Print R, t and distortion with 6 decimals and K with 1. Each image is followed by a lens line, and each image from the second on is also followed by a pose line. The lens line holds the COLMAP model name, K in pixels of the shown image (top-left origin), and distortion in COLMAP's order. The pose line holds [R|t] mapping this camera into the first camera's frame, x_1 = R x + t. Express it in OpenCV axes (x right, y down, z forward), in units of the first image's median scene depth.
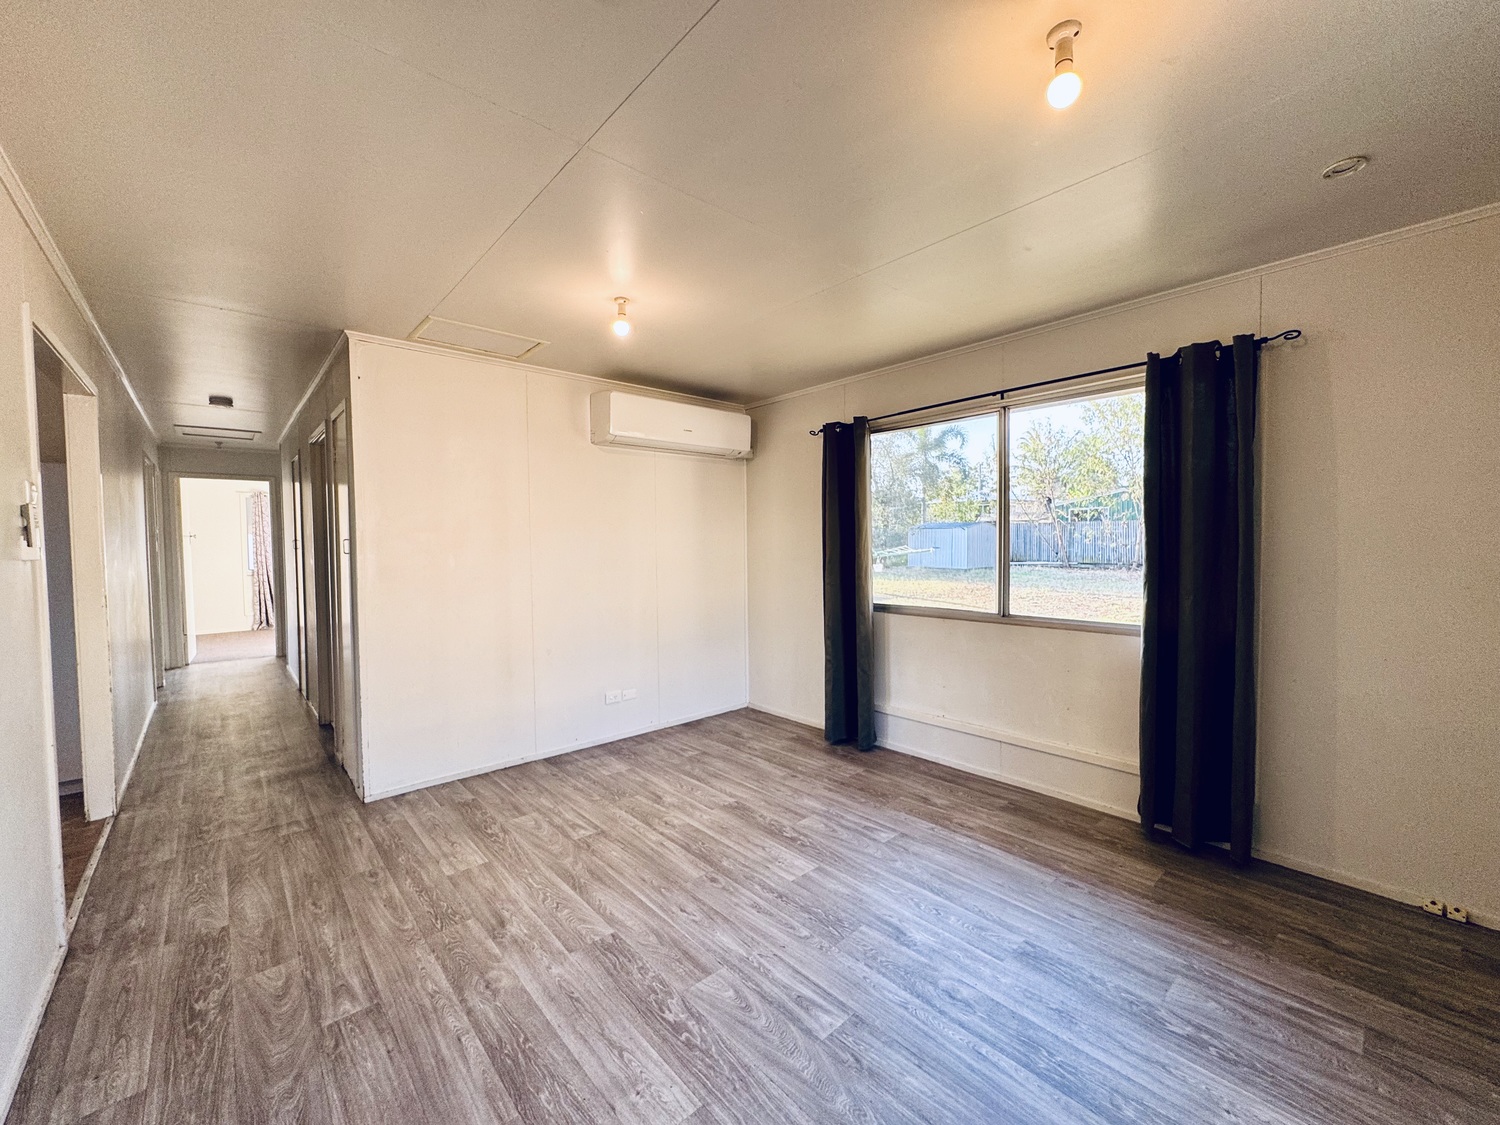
lens RADIAL K [[596.0, 0, 756.9], [0, 596.0, 594.9], [0, 0, 1]] dist [-0.001013, 0.000230]
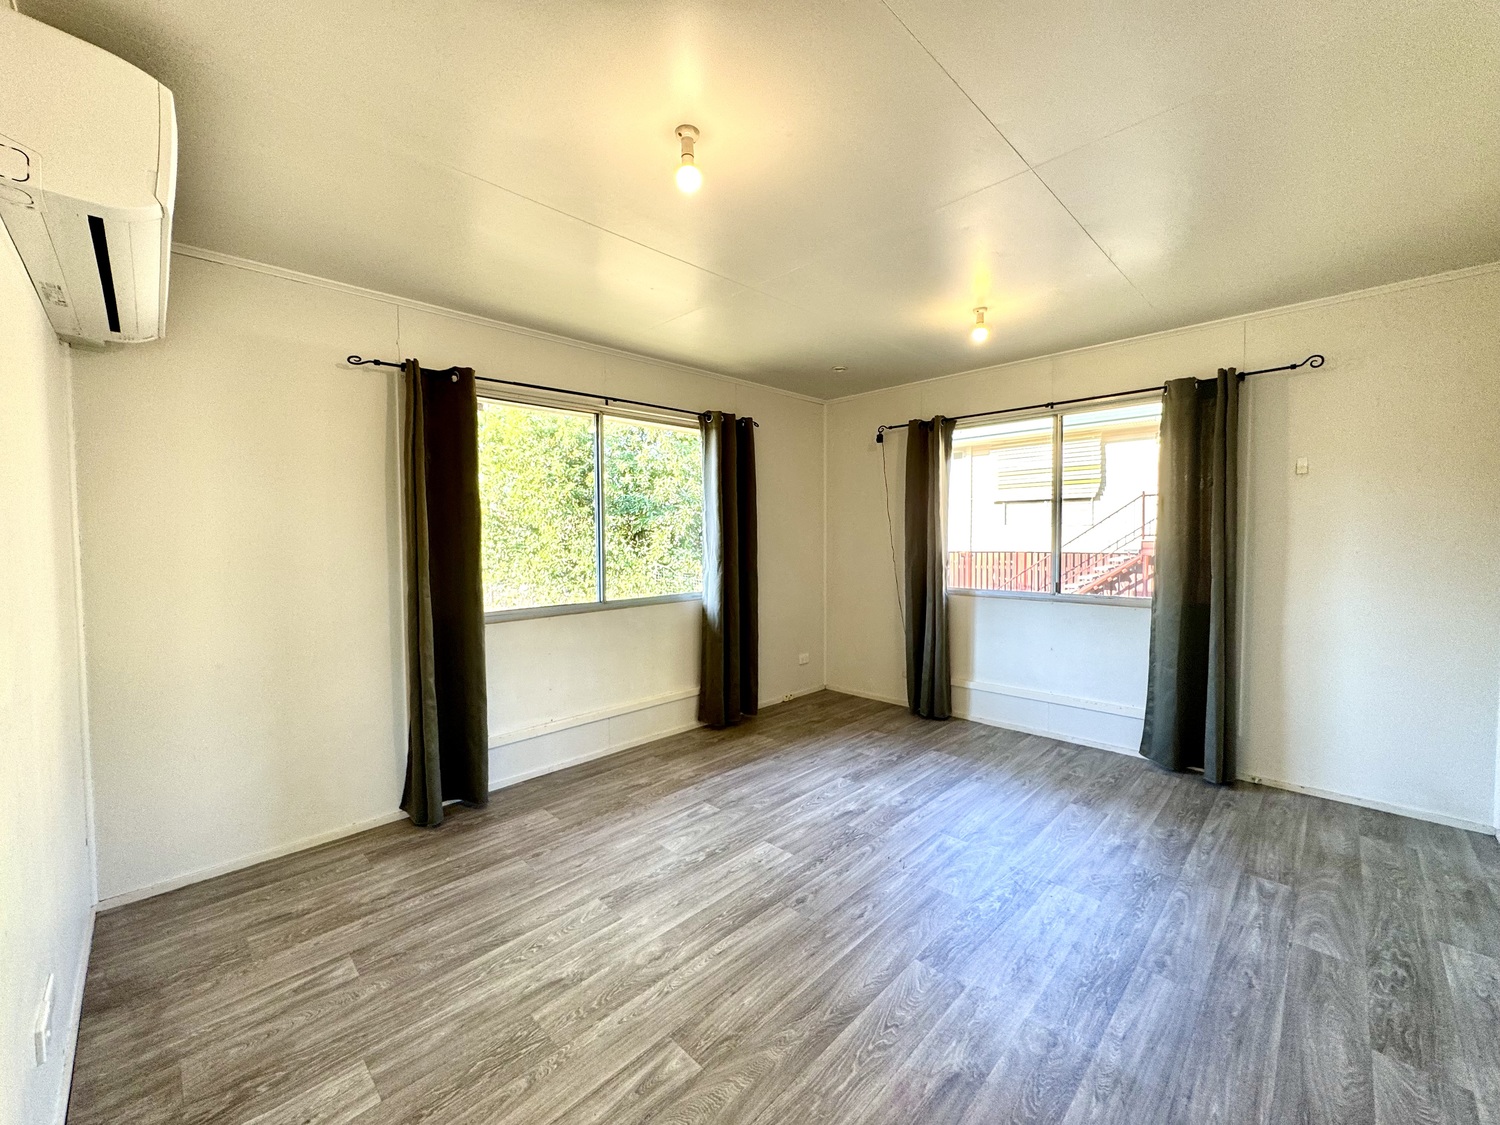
lens RADIAL K [[600.7, 0, 751.6], [0, 600.7, 557.6], [0, 0, 1]] dist [0.000784, 0.000368]
pose [[-0.057433, -0.028091, 0.997954, -0.809301], [0.096873, 0.994730, 0.033576, -0.063919], [-0.993638, 0.098603, -0.054410, 0.902595]]
